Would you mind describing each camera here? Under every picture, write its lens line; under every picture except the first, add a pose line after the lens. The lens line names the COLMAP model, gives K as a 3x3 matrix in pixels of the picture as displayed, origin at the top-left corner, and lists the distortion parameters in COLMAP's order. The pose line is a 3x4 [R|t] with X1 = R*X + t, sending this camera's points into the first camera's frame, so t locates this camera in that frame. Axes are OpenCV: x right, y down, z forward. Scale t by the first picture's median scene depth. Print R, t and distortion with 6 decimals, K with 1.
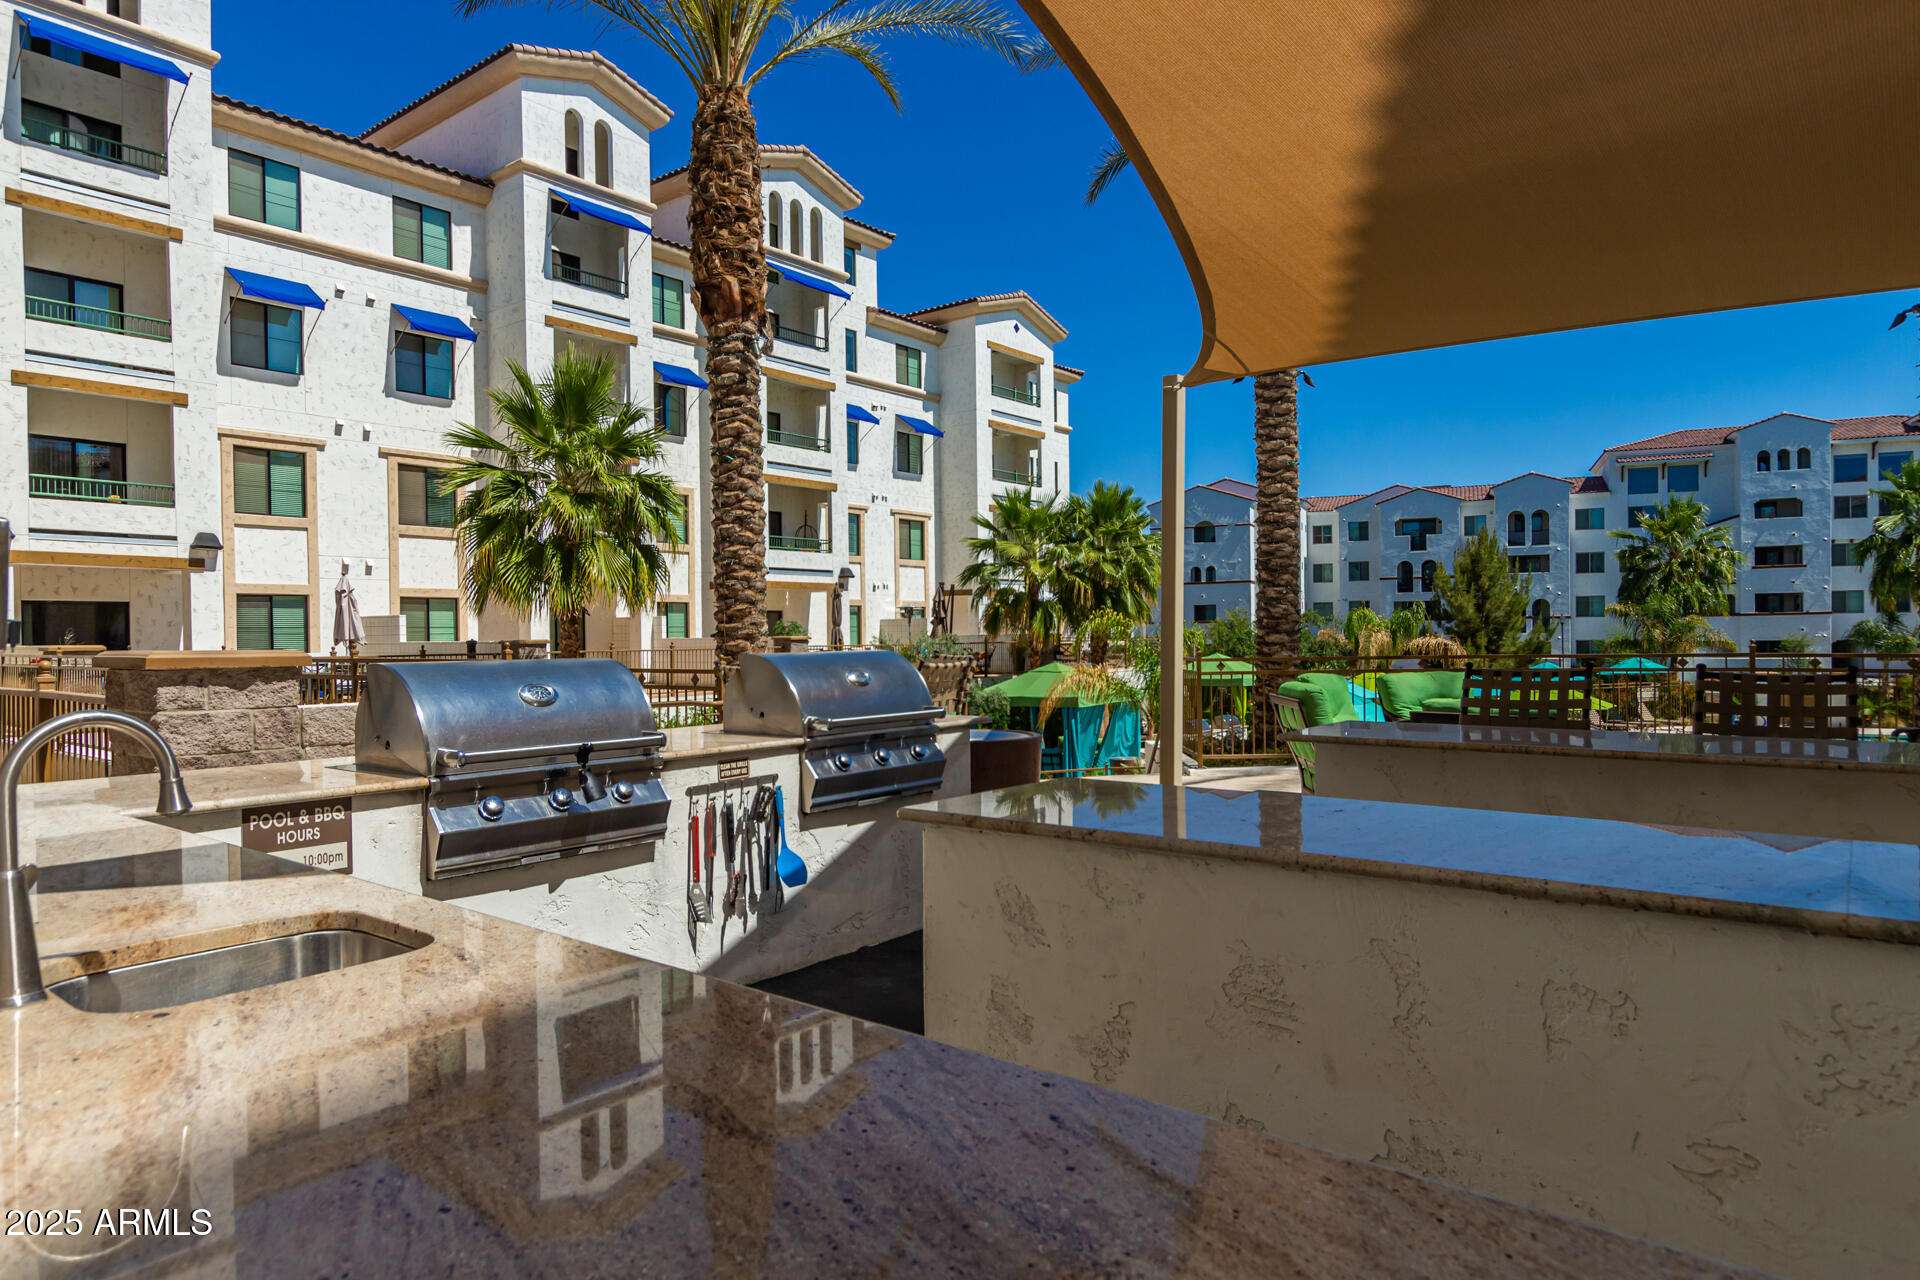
lens RADIAL K [[1144.4, 0, 956.0], [0, 1144.4, 643.9], [0, 0, 1]] dist [-0.002359, -0.003920]
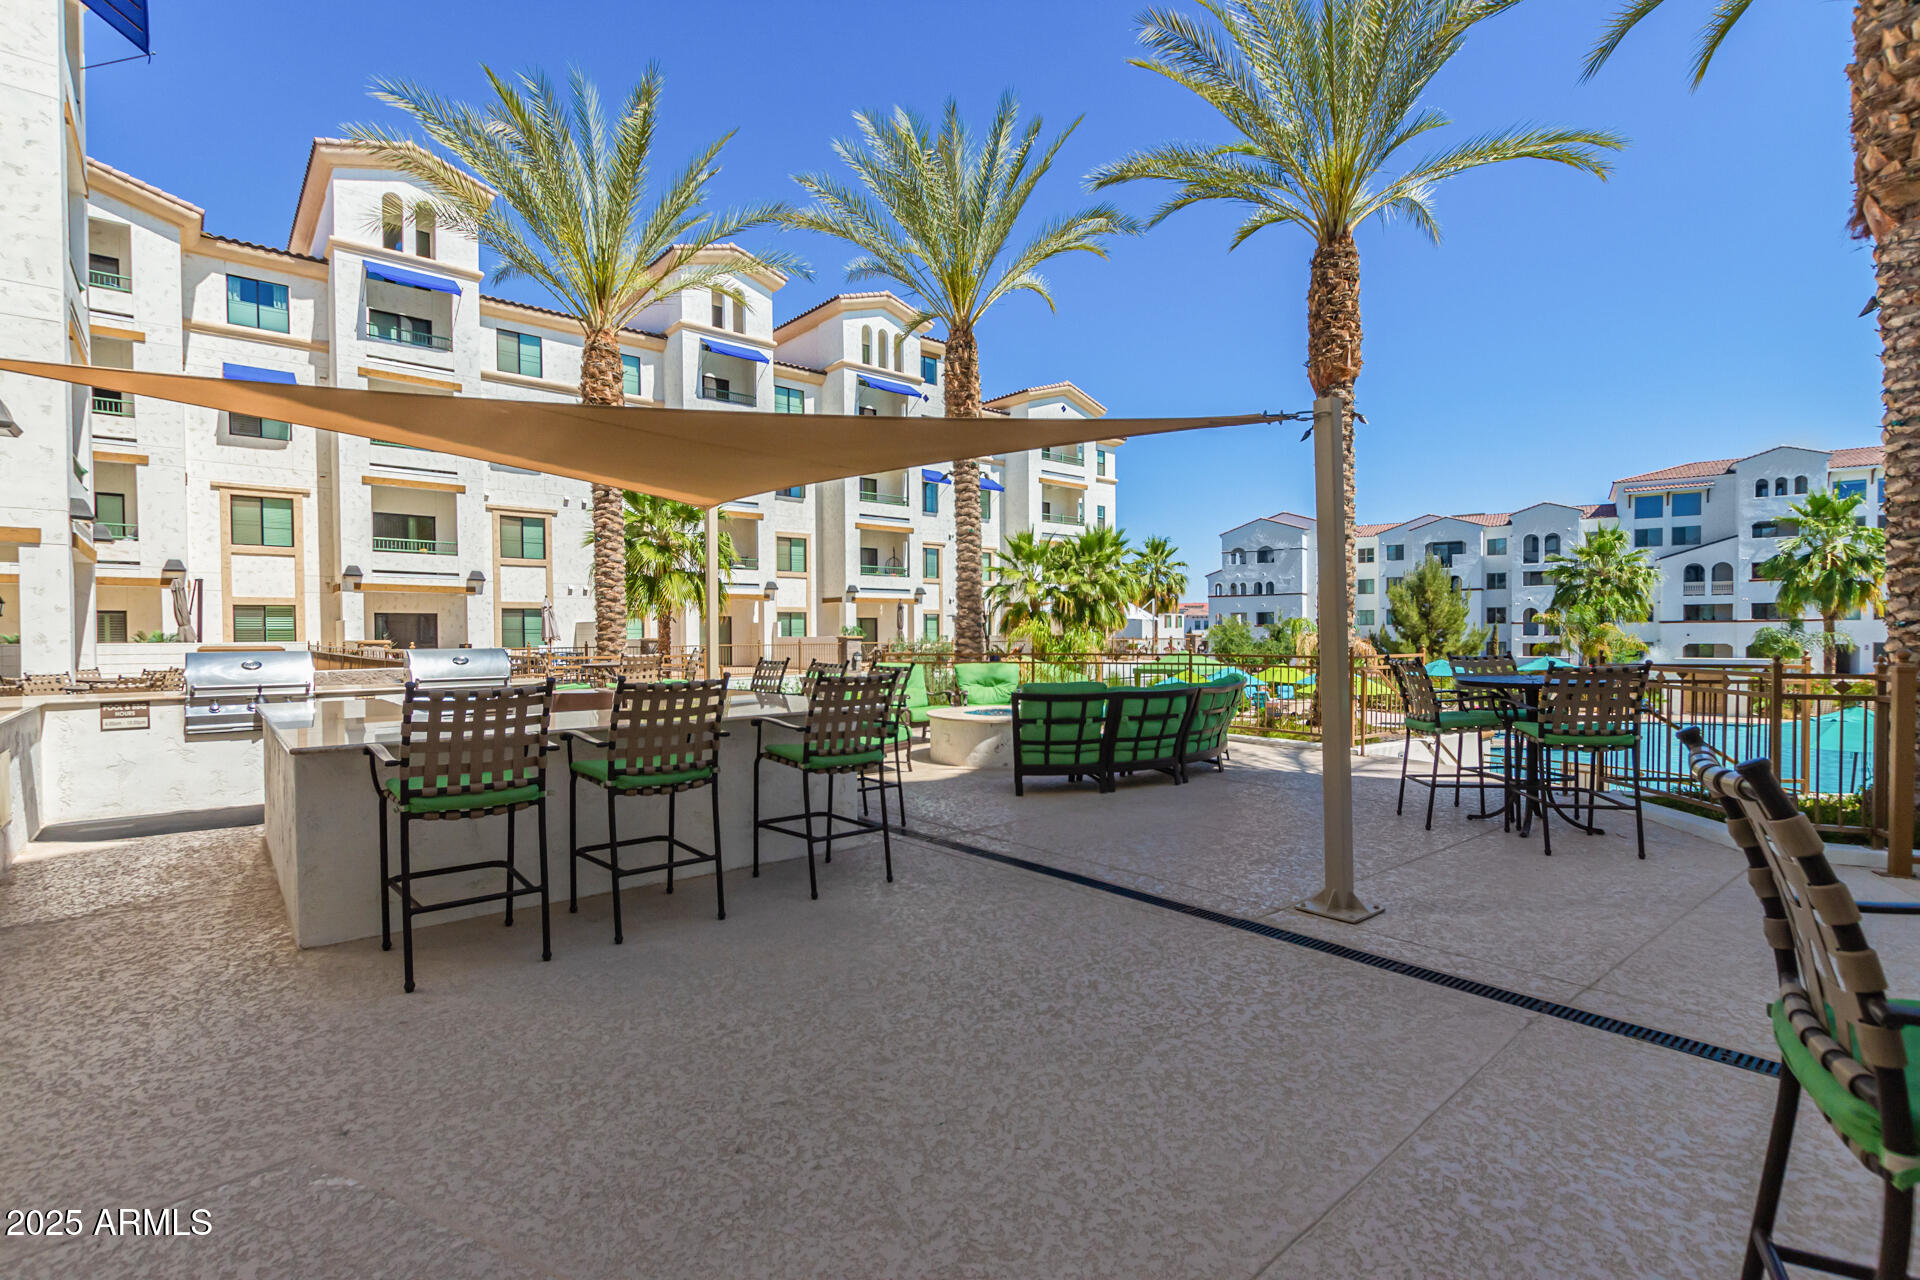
lens RADIAL K [[879.1, 0, 951.2], [0, 879.1, 648.6], [0, 0, 1]] dist [-0.002396, -0.000789]
pose [[0.981671, 0.008423, -0.190399, 0.134483], [-0.006644, 0.999928, 0.009983, -0.002028], [0.190469, -0.008535, 0.981656, -0.053589]]
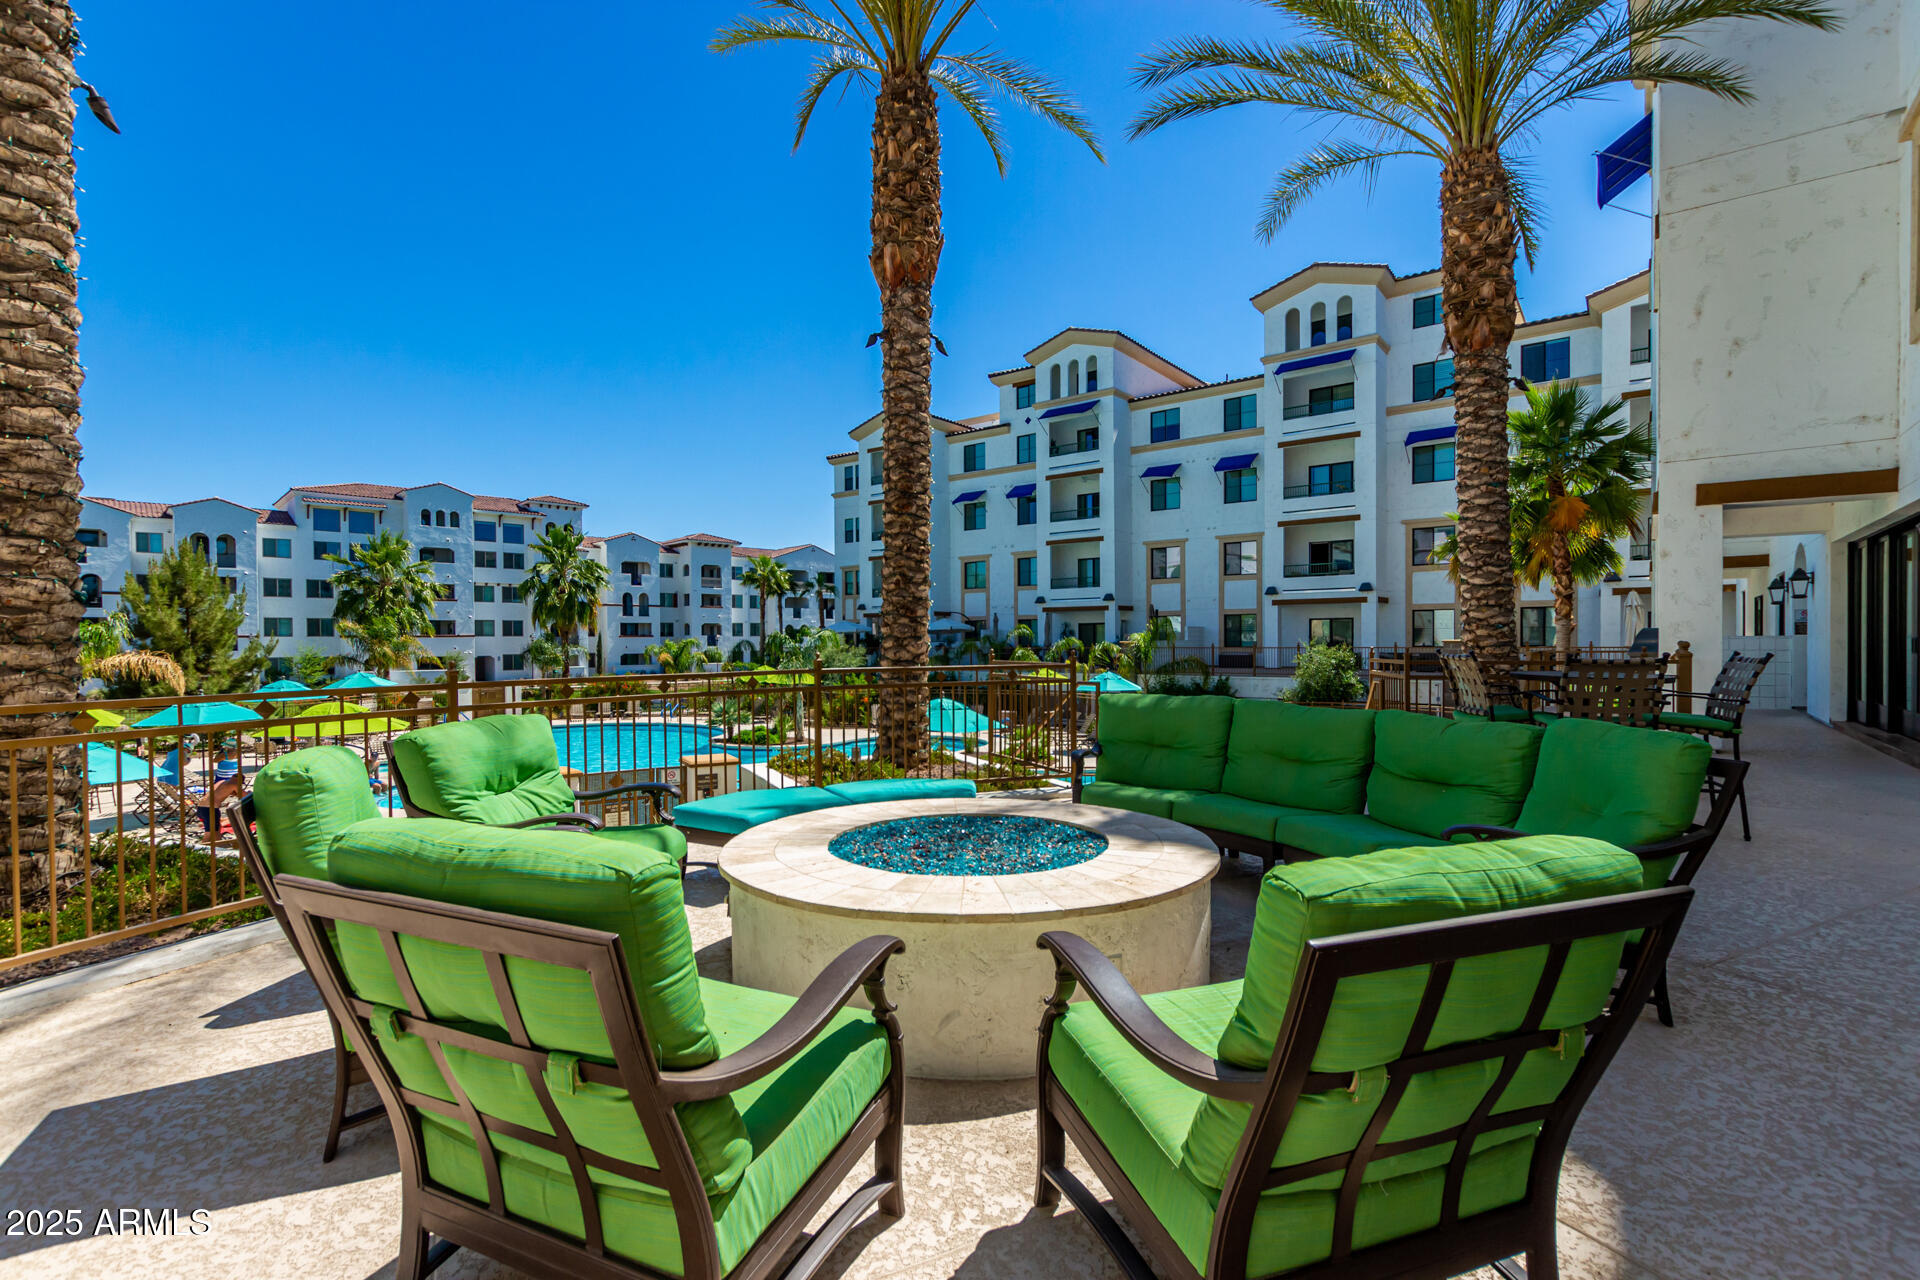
lens RADIAL K [[879.1, 0, 951.2], [0, 879.1, 648.6], [0, 0, 1]] dist [-0.002396, -0.000789]
pose [[0.378206, 0.002321, 0.925718, 0.029099], [0.009470, 0.999935, -0.006376, -0.000663], [-0.925673, 0.011178, 0.378160, 0.148289]]
